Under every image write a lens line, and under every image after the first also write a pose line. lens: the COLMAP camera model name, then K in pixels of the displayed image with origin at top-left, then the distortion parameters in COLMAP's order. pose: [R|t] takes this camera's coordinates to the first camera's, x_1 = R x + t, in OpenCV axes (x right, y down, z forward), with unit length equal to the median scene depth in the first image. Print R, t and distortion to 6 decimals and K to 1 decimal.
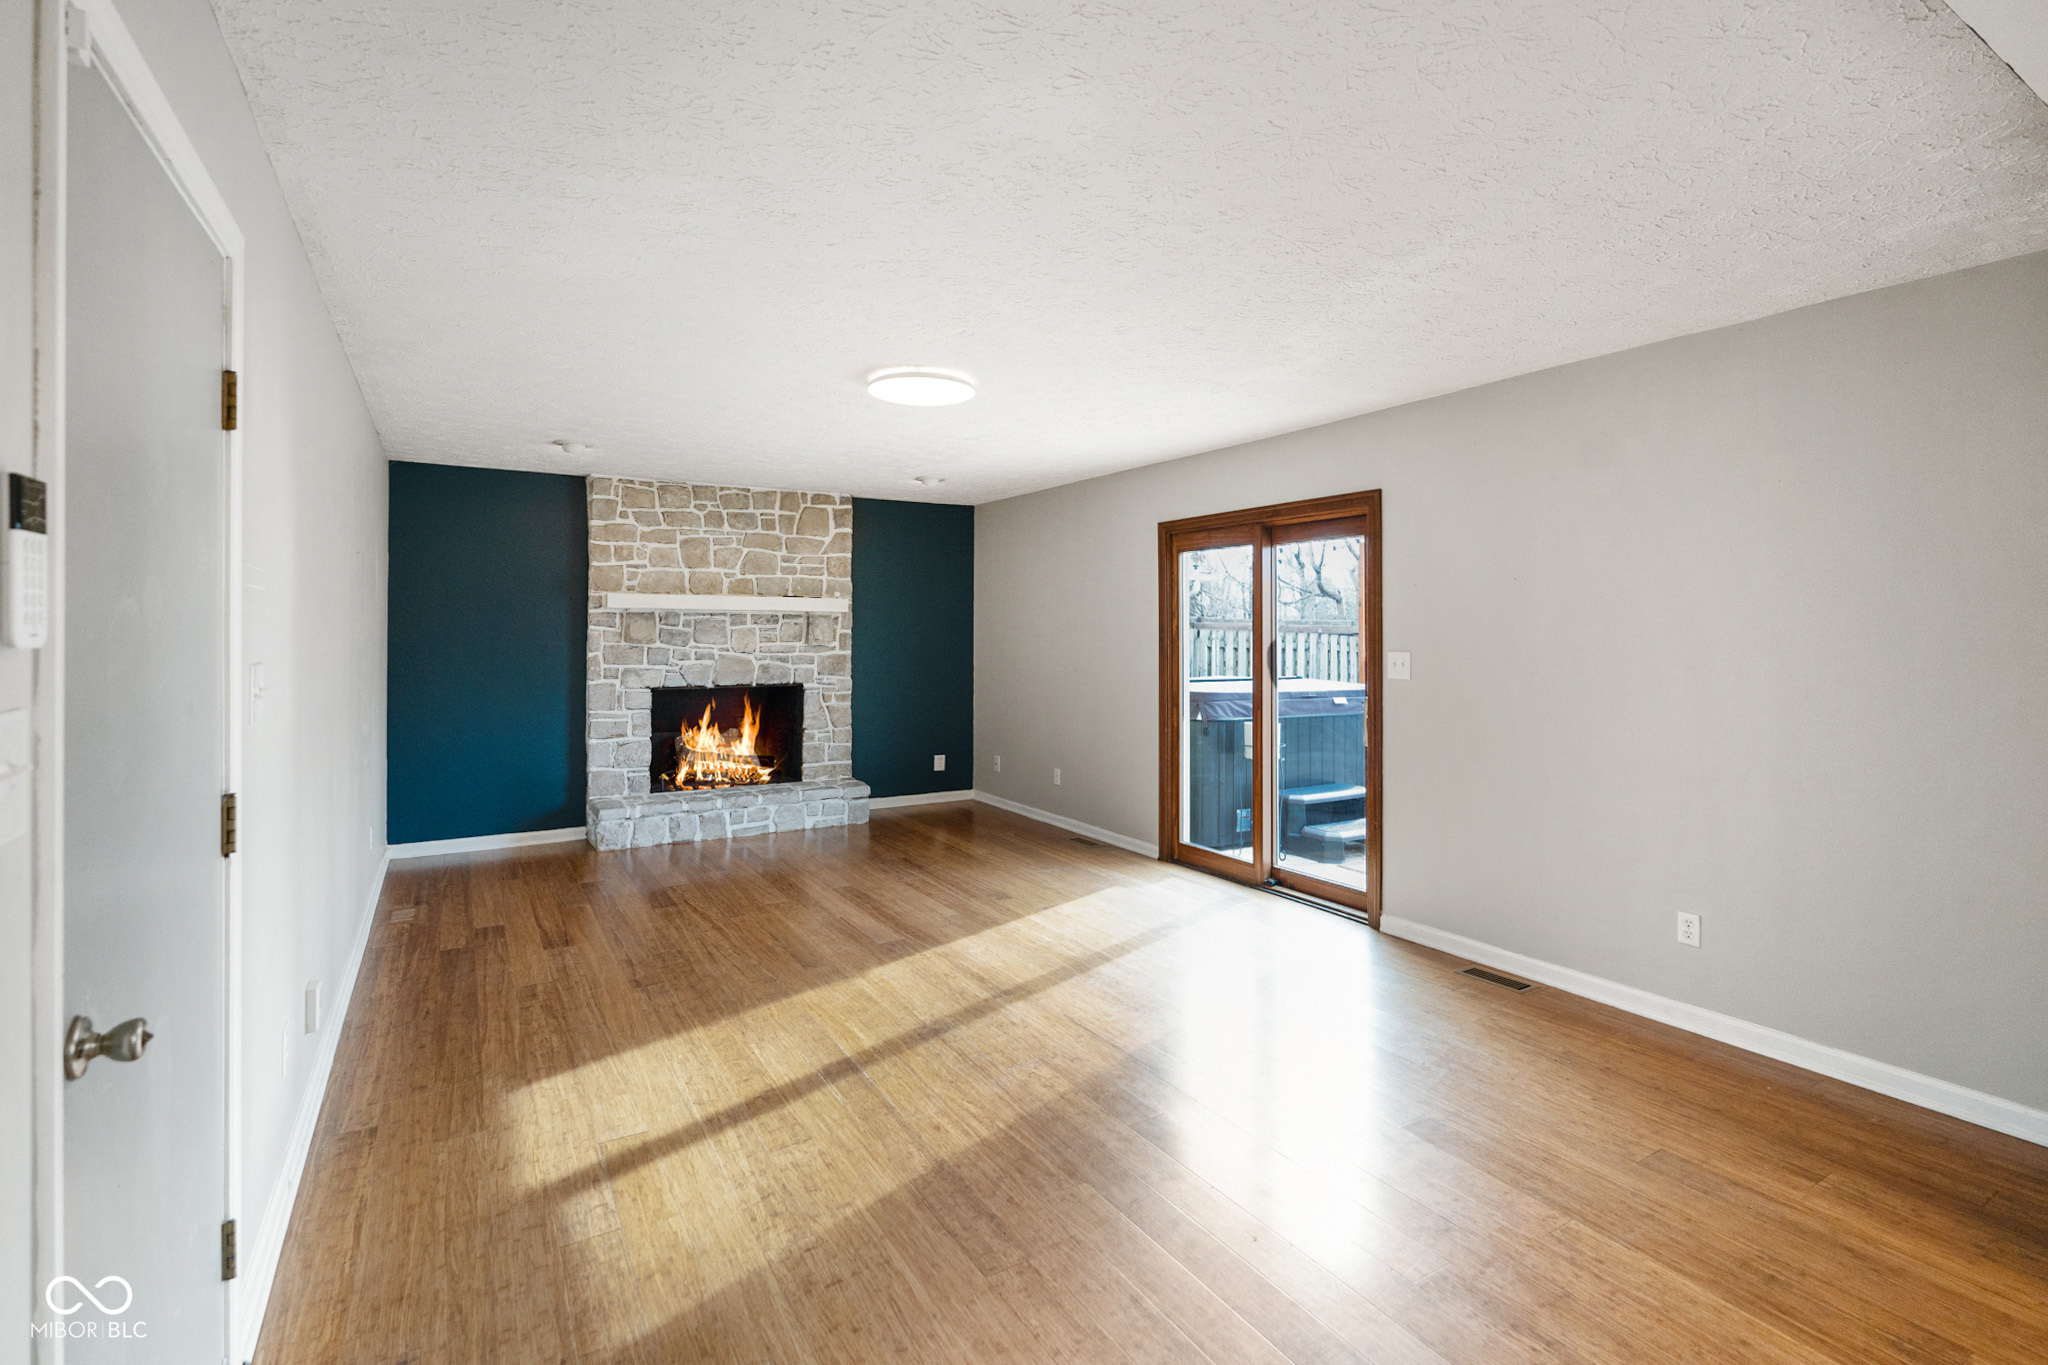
lens RADIAL K [[959.9, 0, 1061.5], [0, 959.9, 631.2], [0, 0, 1]] dist [-0.004386, -0.000546]
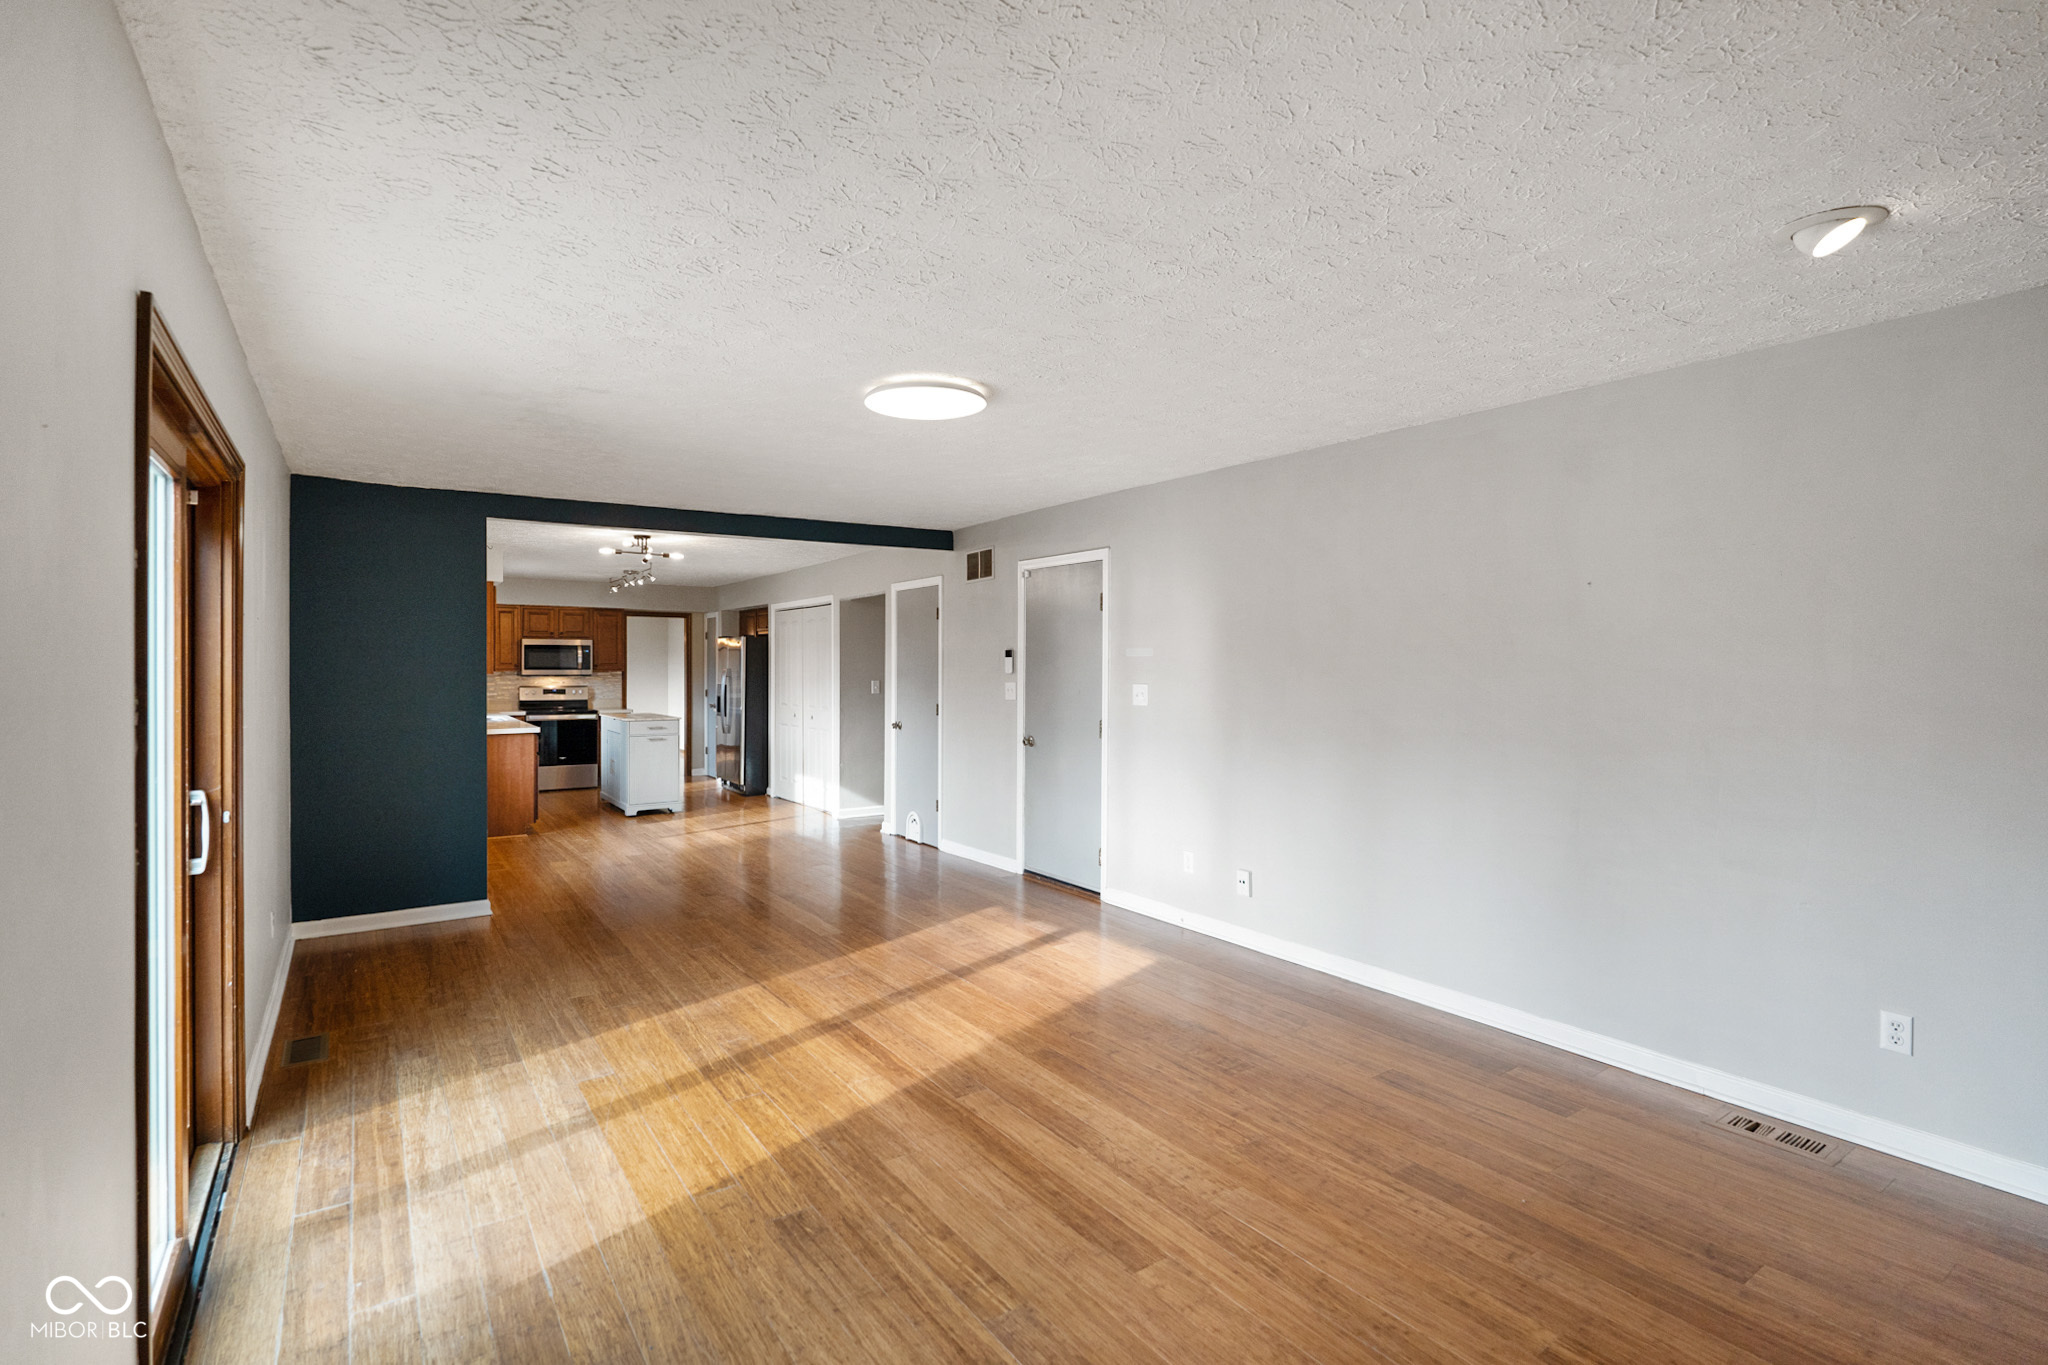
lens RADIAL K [[959.9, 0, 1014.2], [0, 959.9, 683.9], [0, 0, 1]] dist [-0.004386, -0.000546]
pose [[-0.999518, 0.002308, -0.030946, -0.246918], [0.001605, 0.999741, 0.022718, -0.017728], [0.030991, 0.022657, -0.999263, 2.296762]]
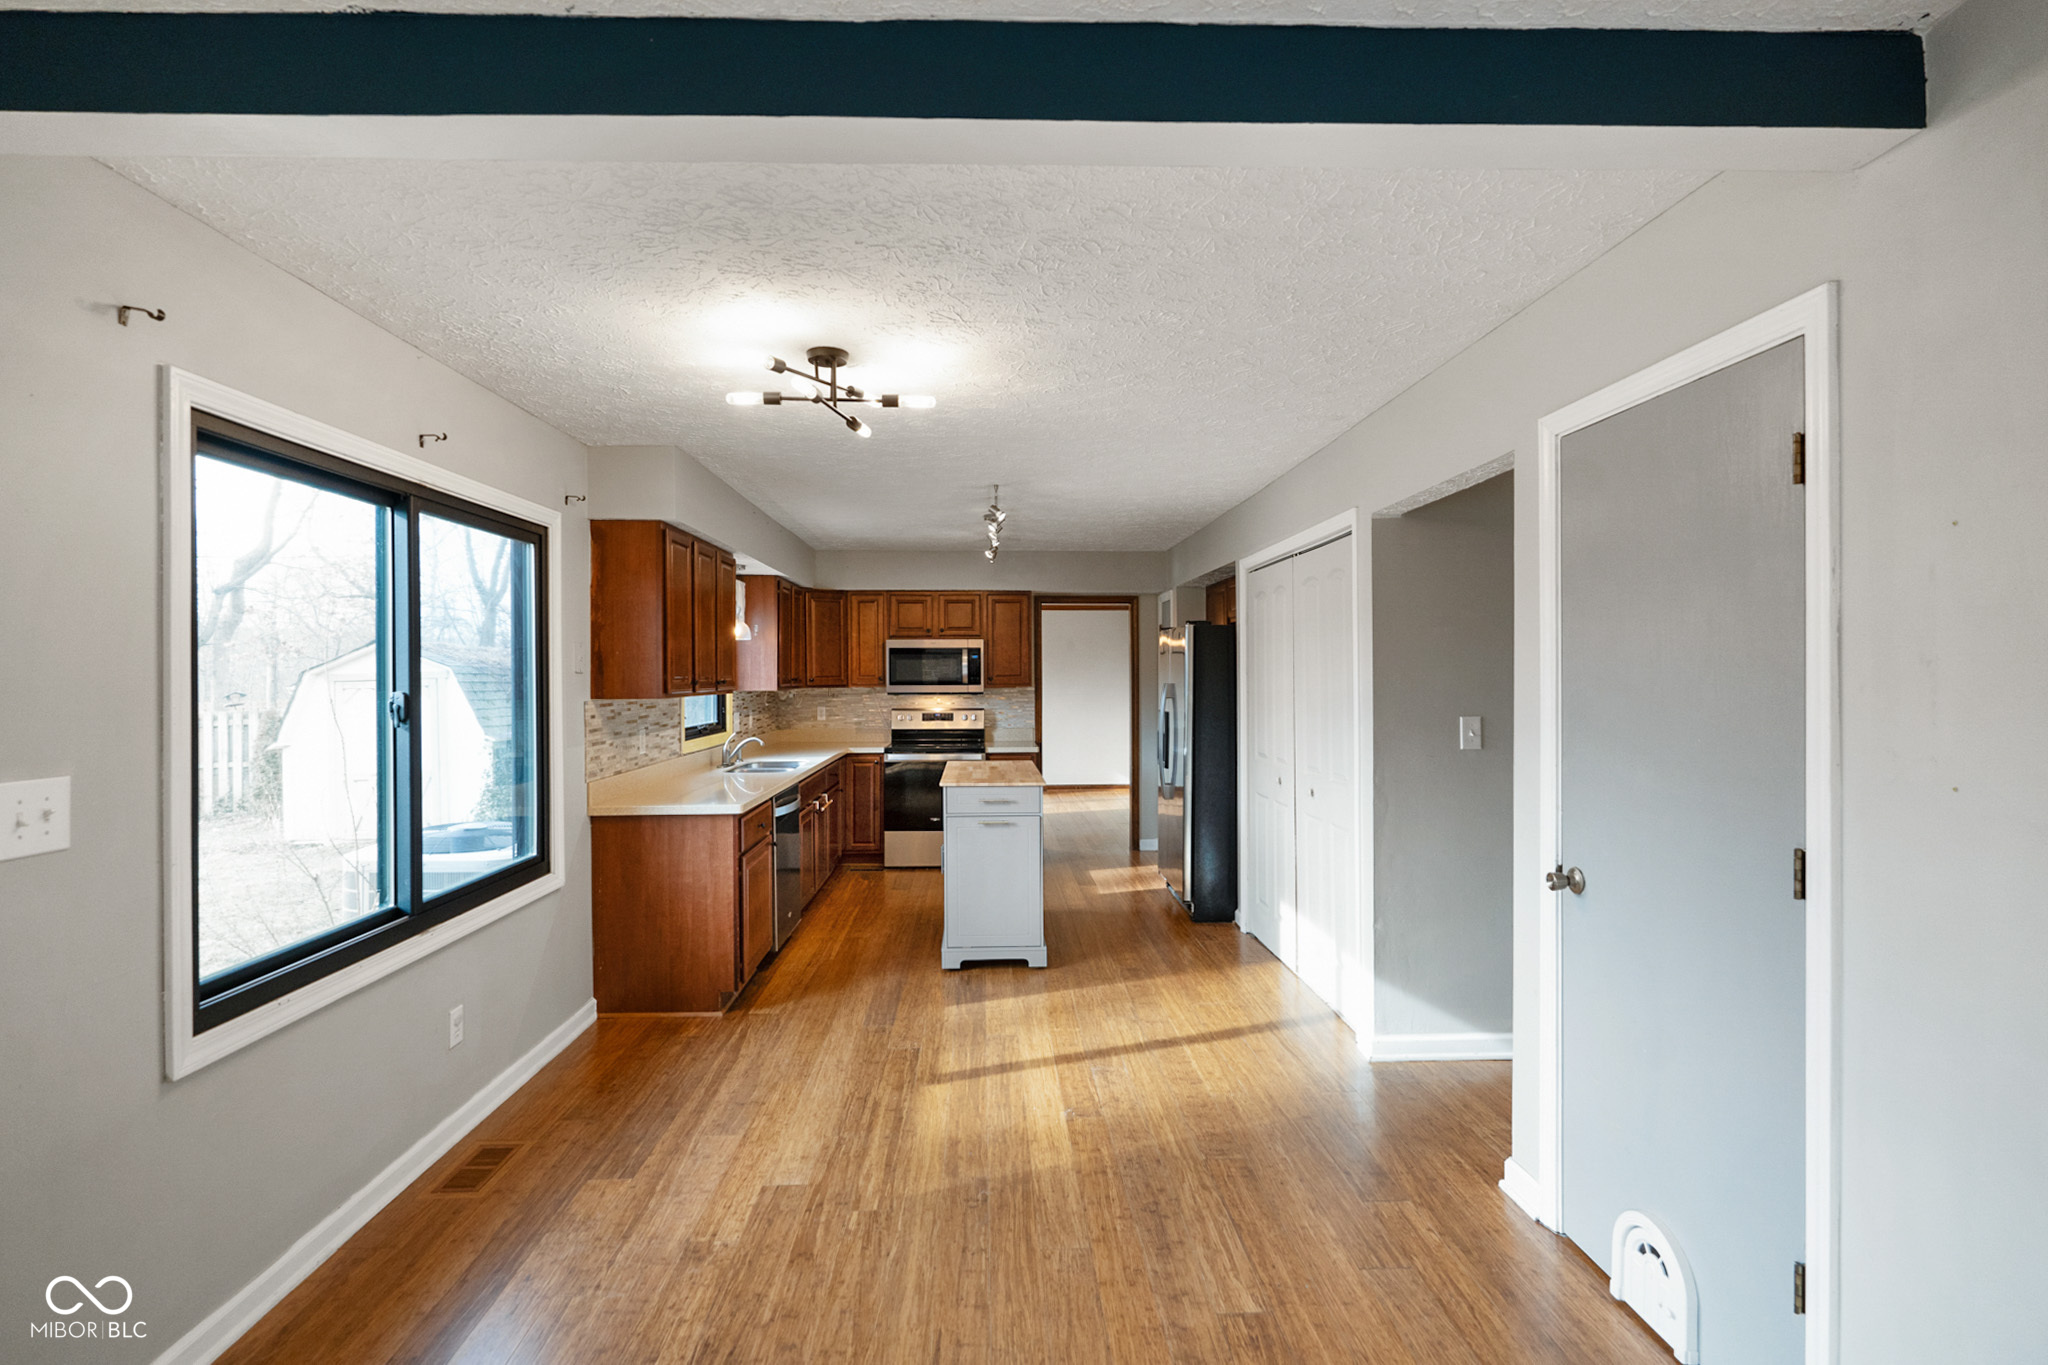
lens RADIAL K [[959.9, 0, 1027.7], [0, 959.9, 675.4], [0, 0, 1]] dist [-0.004386, -0.000546]
pose [[-0.870884, 0.006985, 0.491439, -0.028964], [0.008411, 0.999964, 0.000692, -0.015326], [-0.491417, 0.004737, -0.870912, 0.675091]]
